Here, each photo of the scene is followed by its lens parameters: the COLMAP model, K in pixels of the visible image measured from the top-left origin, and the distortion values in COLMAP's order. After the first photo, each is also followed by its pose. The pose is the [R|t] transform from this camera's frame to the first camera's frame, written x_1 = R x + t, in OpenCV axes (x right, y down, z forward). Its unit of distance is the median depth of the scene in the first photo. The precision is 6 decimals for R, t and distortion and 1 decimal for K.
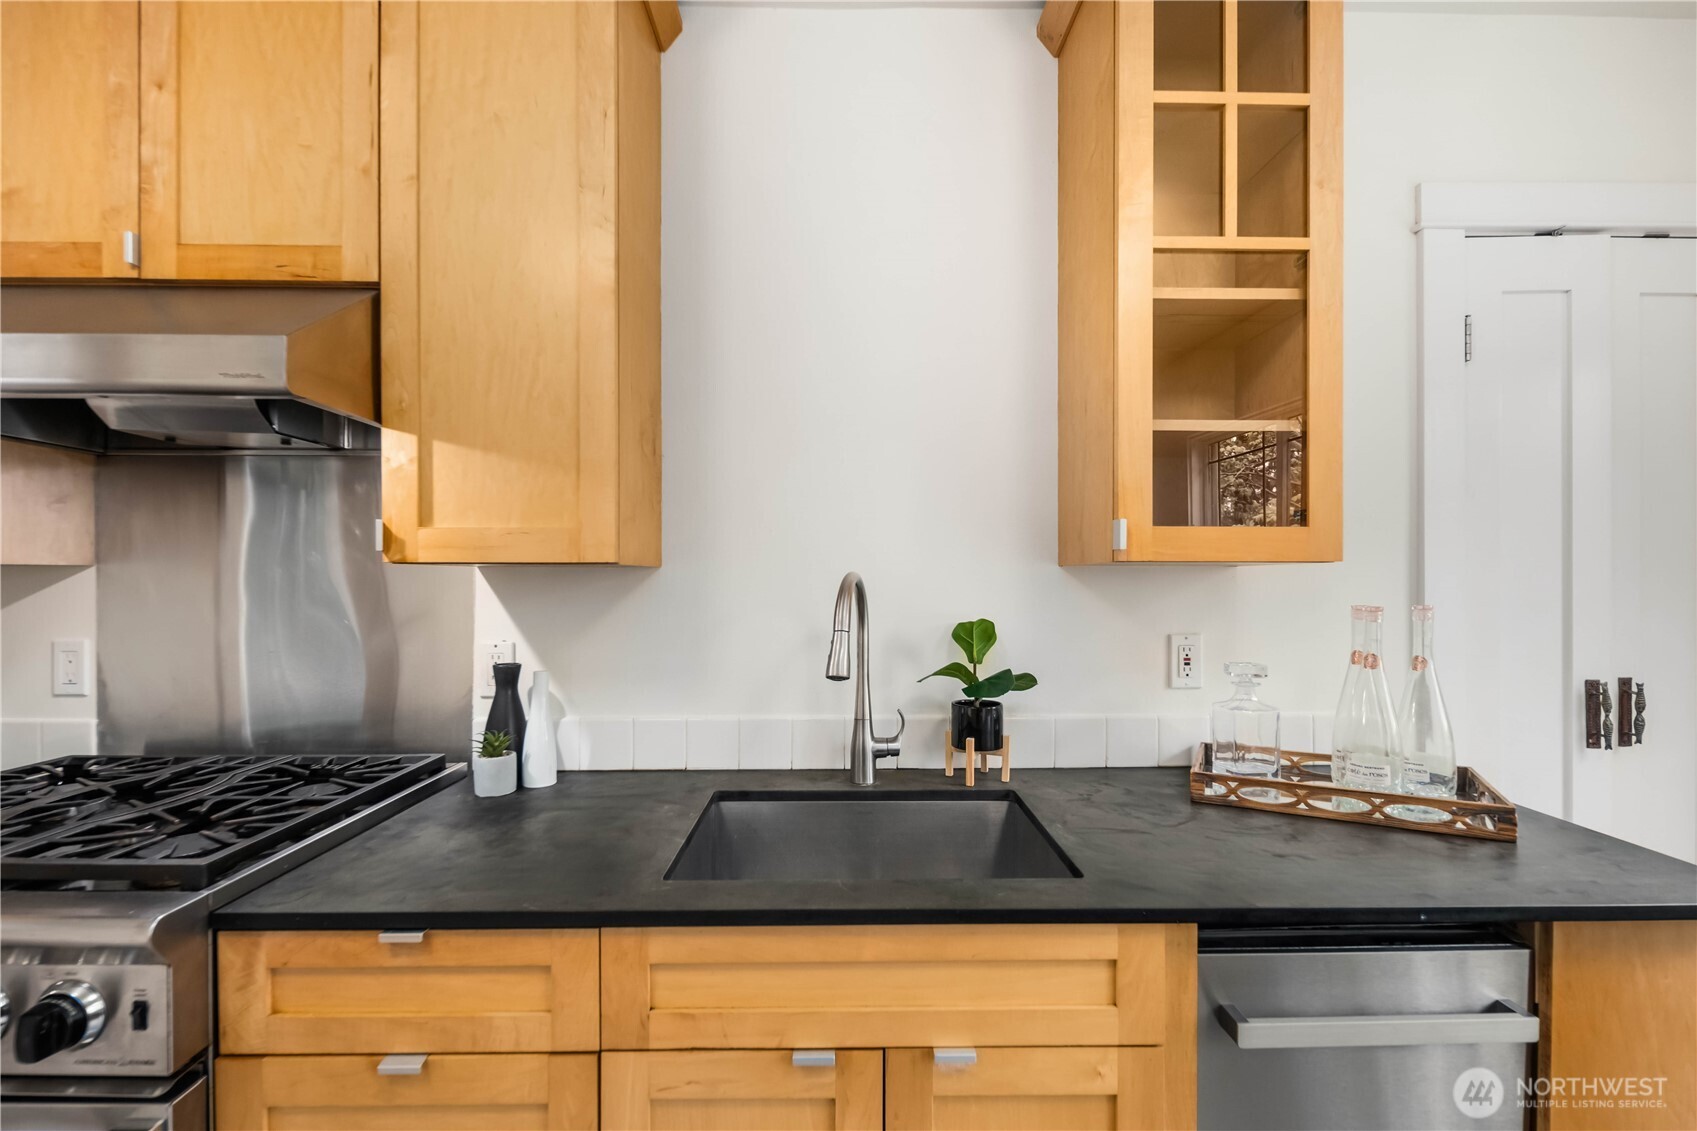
lens RADIAL K [[751.8, 0, 850.3], [0, 751.8, 578.0], [0, 0, 1]] dist [-0.001953, -0.000209]
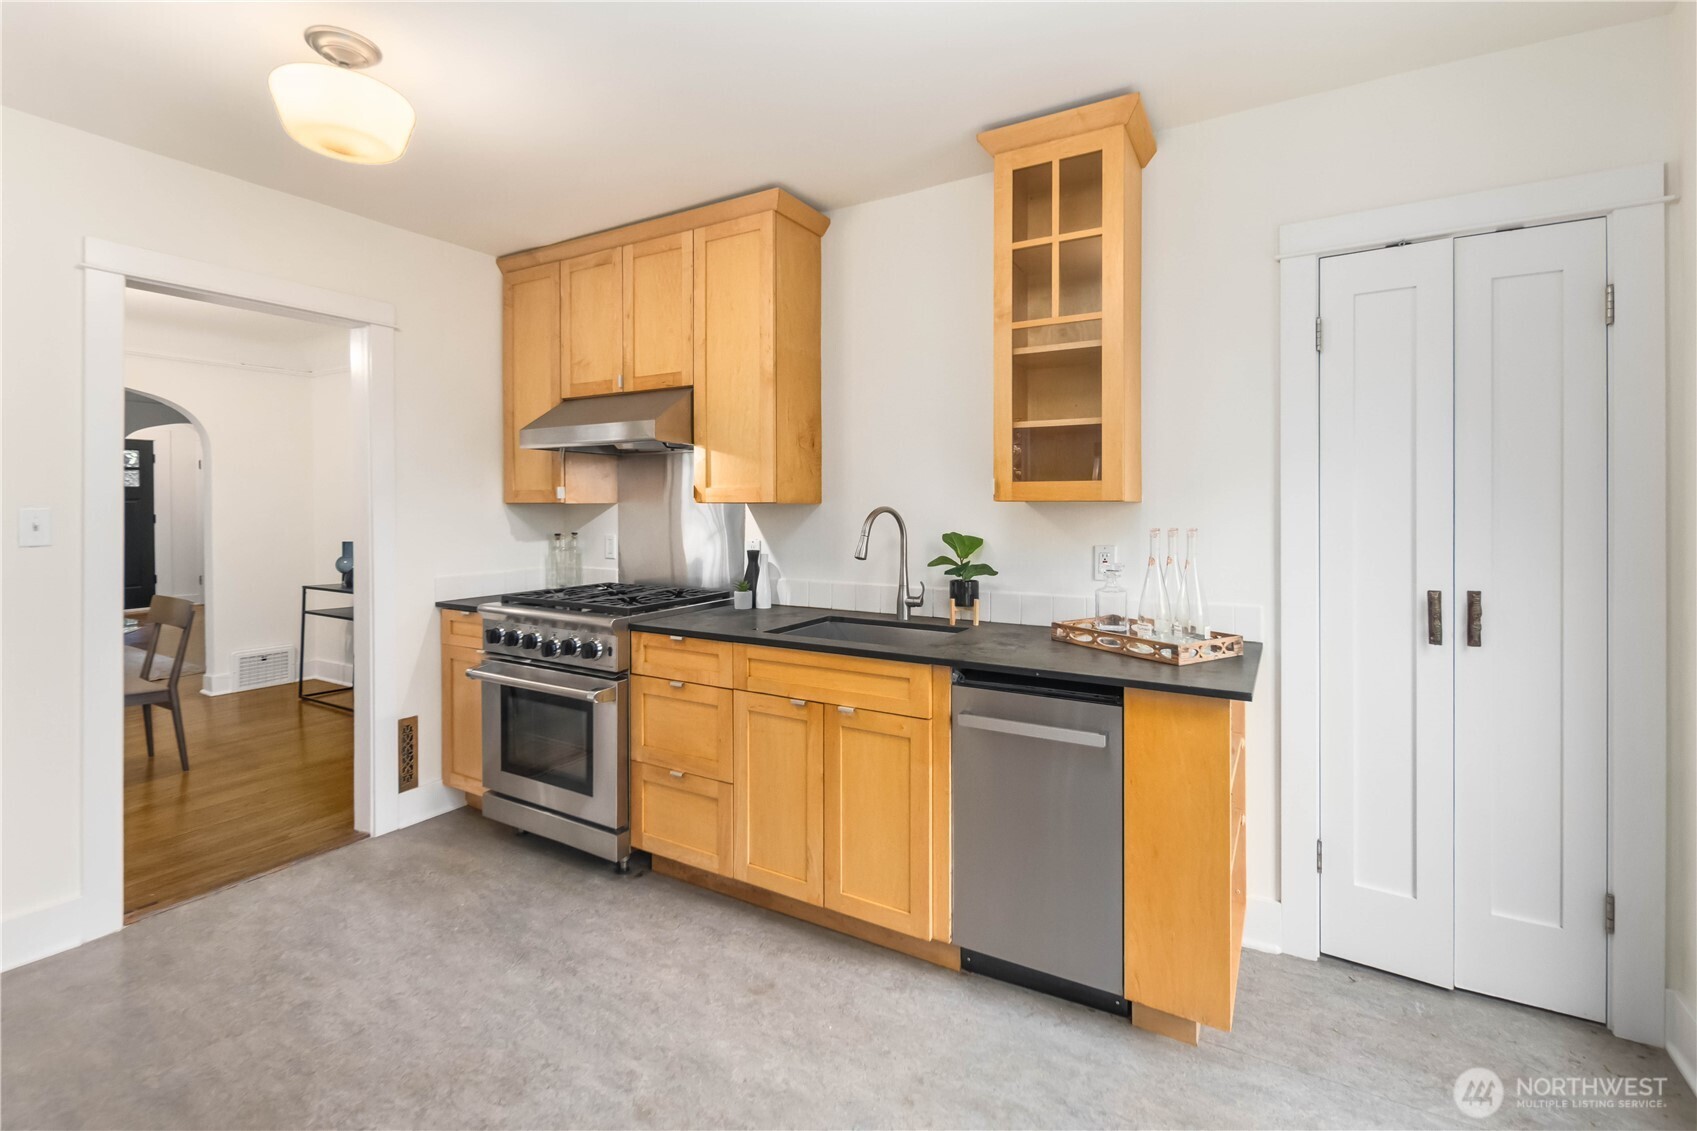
lens RADIAL K [[756.6, 0, 850.2], [0, 756.6, 500.9], [0, 0, 1]] dist [-0.000380, -0.000132]
pose [[0.852719, -0.003664, -0.522357, 0.959750], [0.000927, 0.999984, -0.005501, -0.011848], [0.522369, 0.004207, 0.852709, -0.719243]]
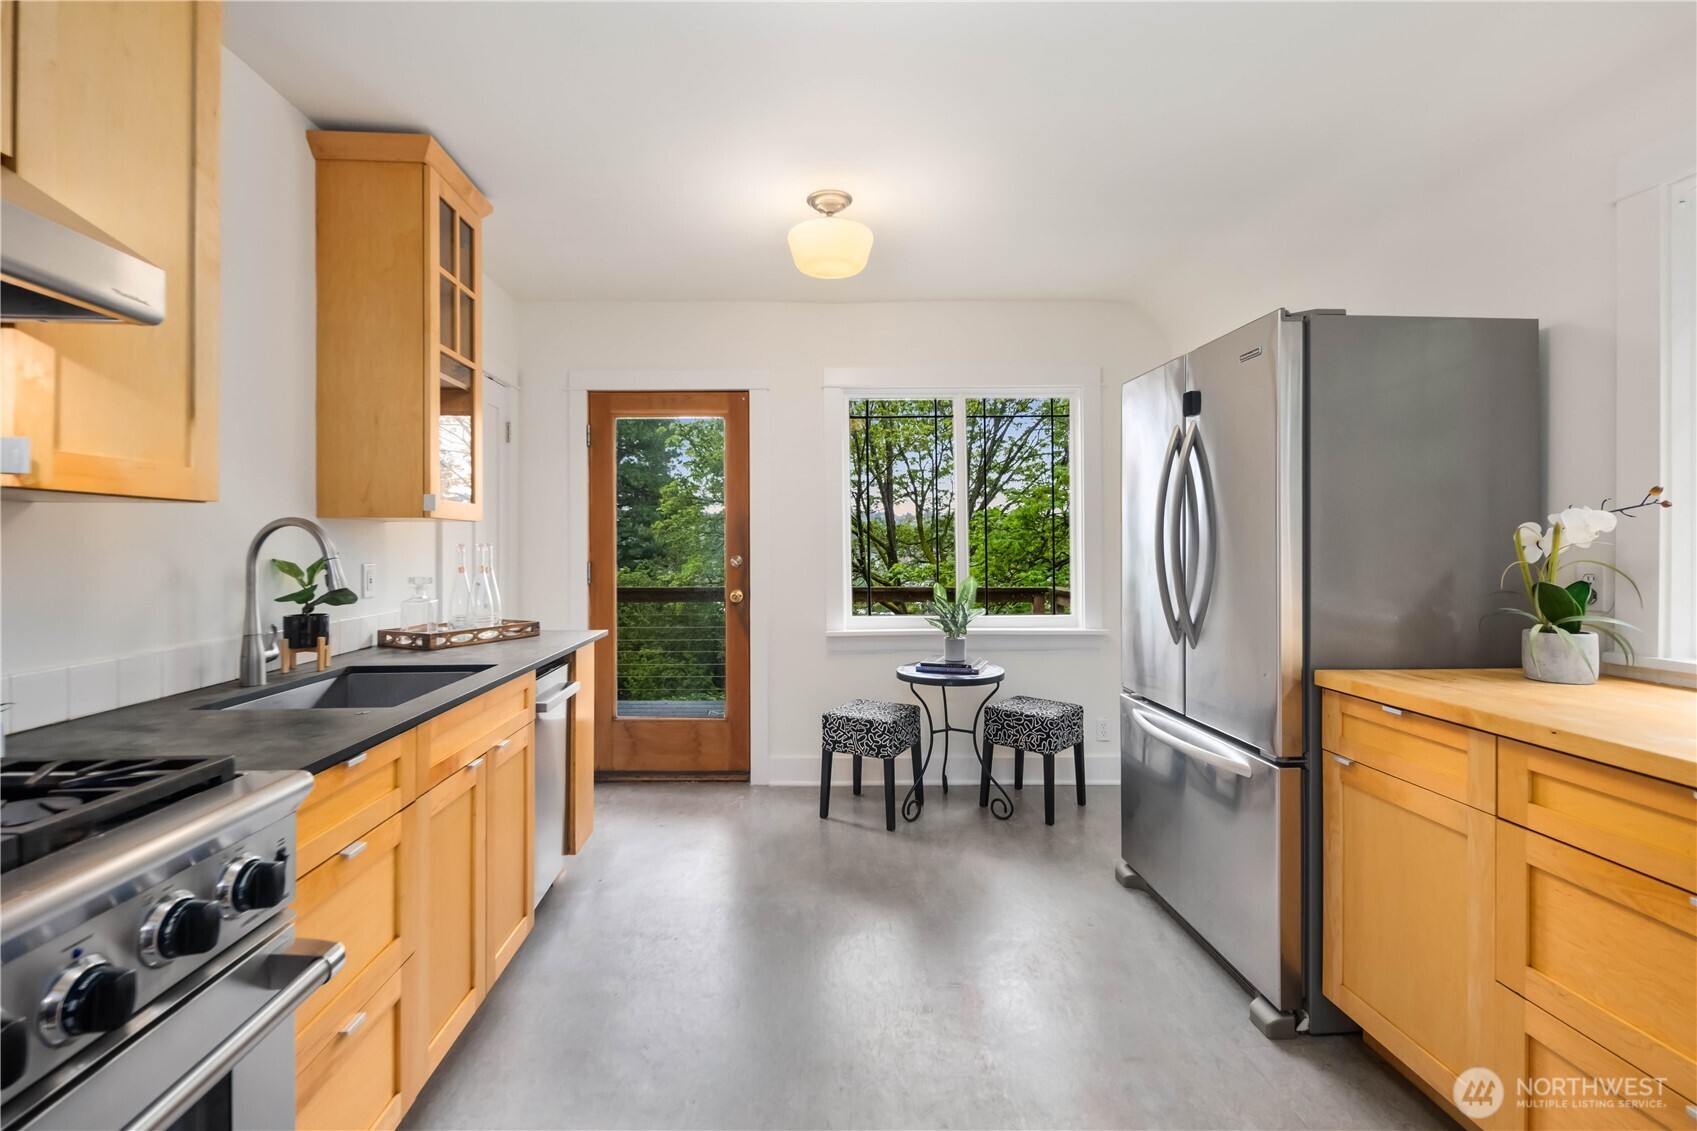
lens RADIAL K [[740.6, 0, 848.0], [0, 740.6, 546.0], [0, 0, 1]] dist [0.000479, 0.000012]
pose [[-0.051573, -0.000564, 0.998669, -1.385843], [0.000746, 1.000000, 0.000603, 0.043636], [-0.998669, 0.000776, -0.051573, 0.083649]]
